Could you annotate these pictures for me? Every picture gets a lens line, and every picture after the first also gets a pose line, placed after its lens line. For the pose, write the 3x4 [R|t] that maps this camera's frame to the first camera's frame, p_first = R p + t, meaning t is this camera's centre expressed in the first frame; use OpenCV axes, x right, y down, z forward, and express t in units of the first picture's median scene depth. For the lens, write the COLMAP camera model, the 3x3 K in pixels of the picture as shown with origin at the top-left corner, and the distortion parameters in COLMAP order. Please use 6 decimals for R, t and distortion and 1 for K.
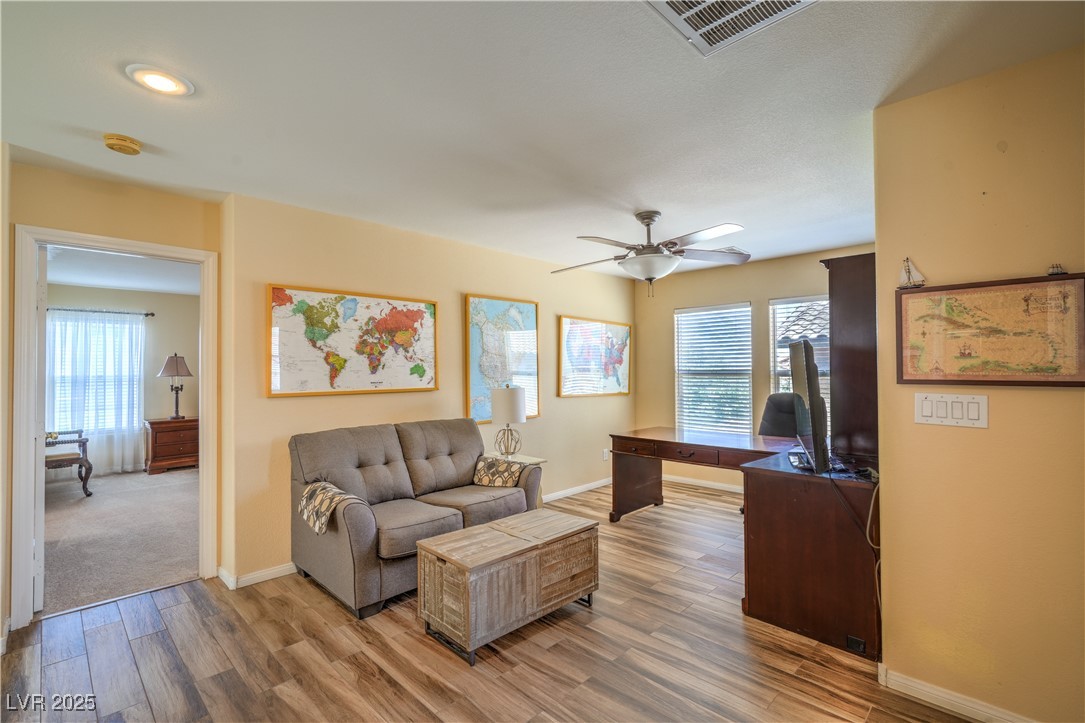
lens RADIAL K [[496.2, 0, 542.3], [0, 496.2, 365.4], [0, 0, 1]] dist [-0.000752, 0.000202]
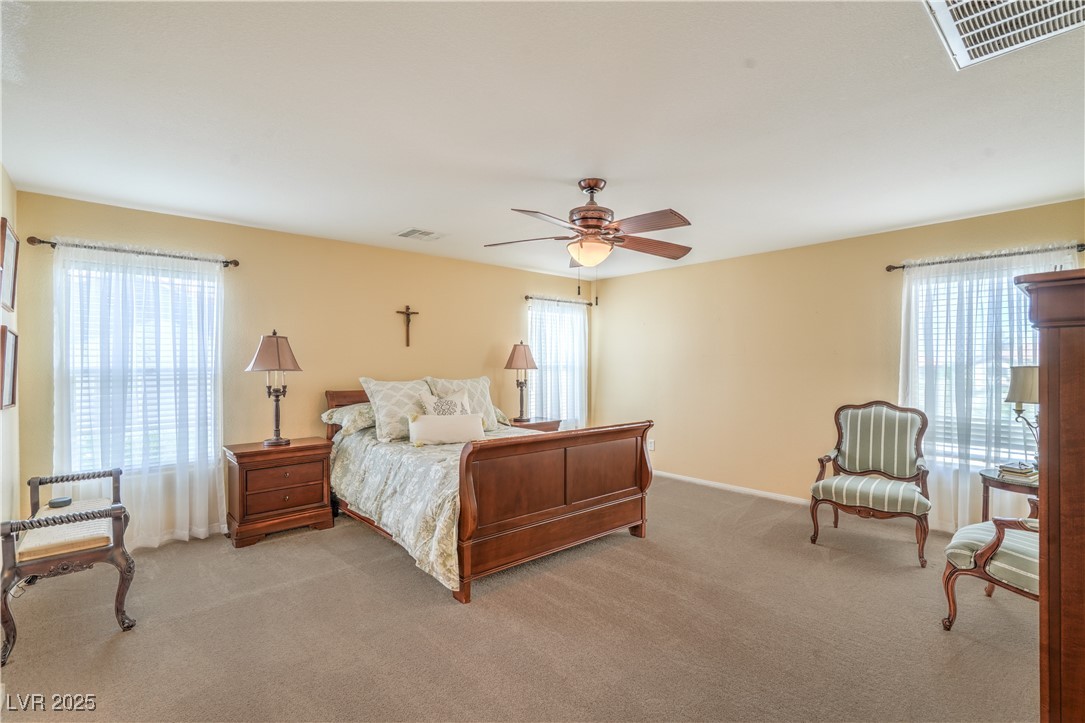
lens RADIAL K [[499.0, 0, 543.3], [0, 499.0, 373.3], [0, 0, 1]] dist [0.000467, 0.001210]
pose [[0.997590, 0.009569, -0.068719, -0.406928], [-0.007510, 0.999517, 0.030155, 0.005446], [0.068975, -0.029566, 0.997180, 0.464489]]
